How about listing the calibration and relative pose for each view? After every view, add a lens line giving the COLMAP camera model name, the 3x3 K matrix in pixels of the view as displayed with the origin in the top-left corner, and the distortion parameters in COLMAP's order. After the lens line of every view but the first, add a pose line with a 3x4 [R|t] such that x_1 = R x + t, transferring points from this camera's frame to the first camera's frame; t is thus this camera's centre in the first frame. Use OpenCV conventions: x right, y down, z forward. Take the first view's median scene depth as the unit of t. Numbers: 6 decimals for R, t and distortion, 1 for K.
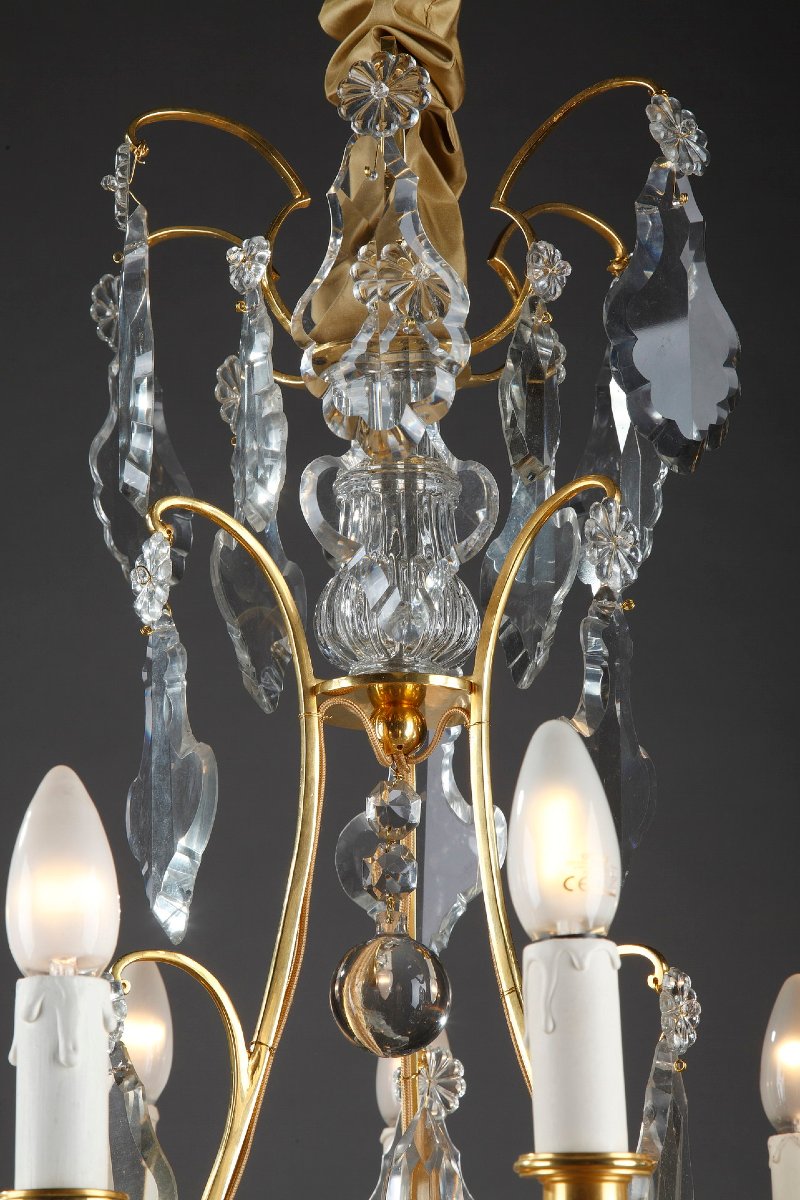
lens RADIAL K [[2869.9, 0, 400.0], [0, 2869.9, 600.0], [0, 0, 1]] dist [0.023057, -0.152843]
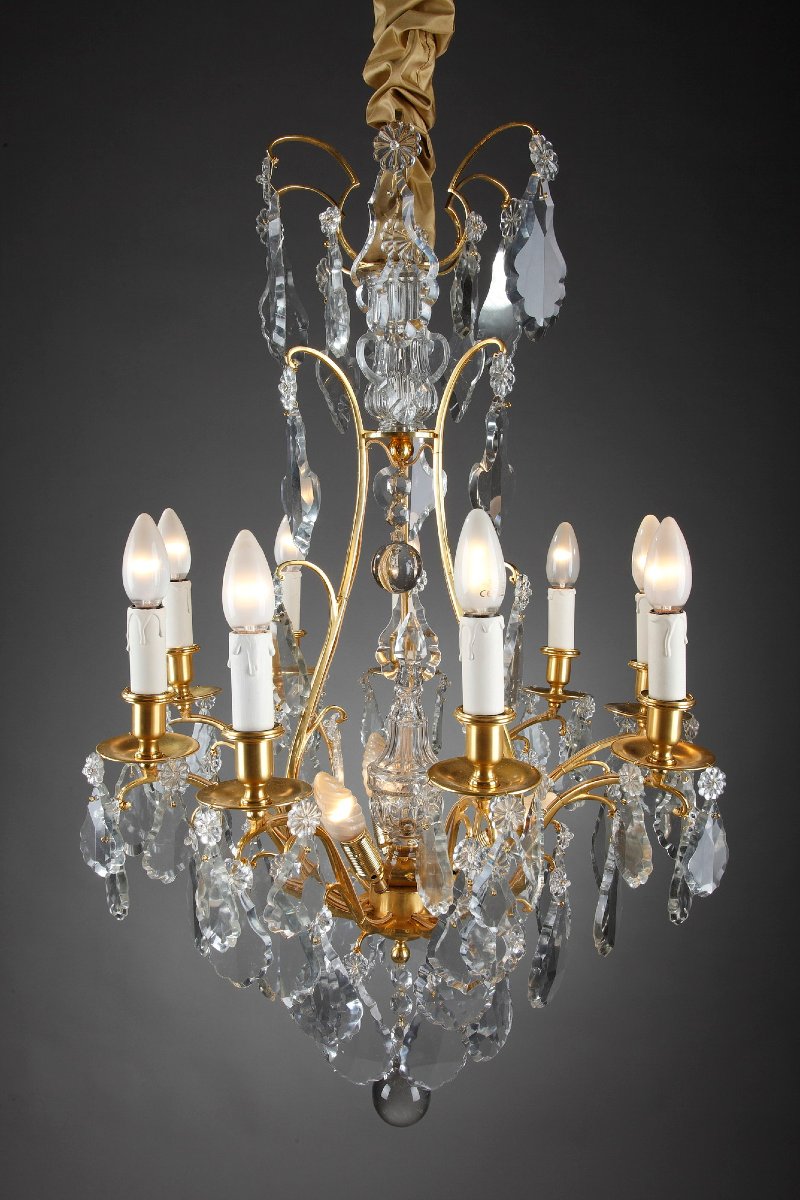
lens RADIAL K [[951.5, 0, 400.0], [0, 951.5, 600.0], [0, 0, 1]] dist [0.035546, -0.000662]
pose [[0.999960, 0.004419, 0.007738, -0.006840], [-0.007077, 0.921529, 0.388245, -0.138404], [-0.005415, -0.388285, 0.921524, 0.271616]]
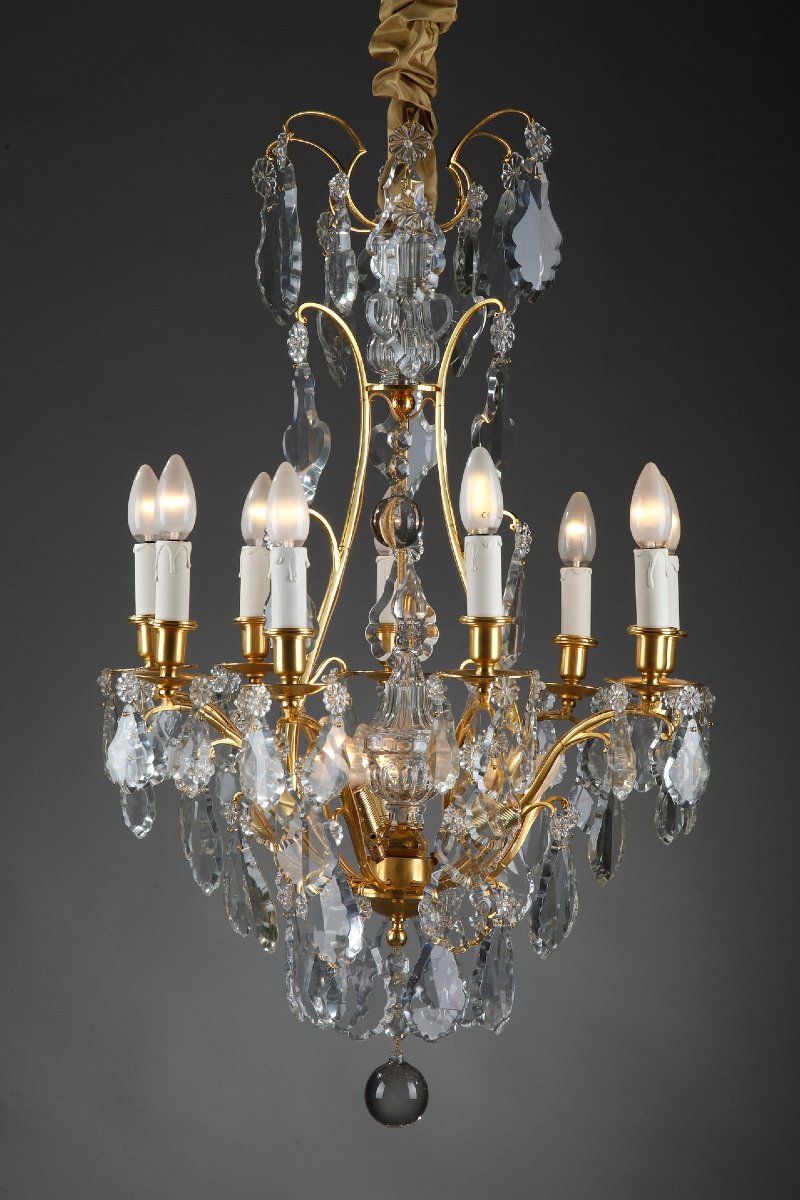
lens RADIAL K [[3007.5, 0, 400.0], [0, 3007.5, 600.0], [0, 0, 1]] dist [0.004035, -0.118160]
pose [[0.997994, 0.014066, 0.061732, -0.147201], [-0.030883, 0.959299, 0.280697, -0.472192], [-0.055271, -0.282041, 0.957809, -1.304495]]
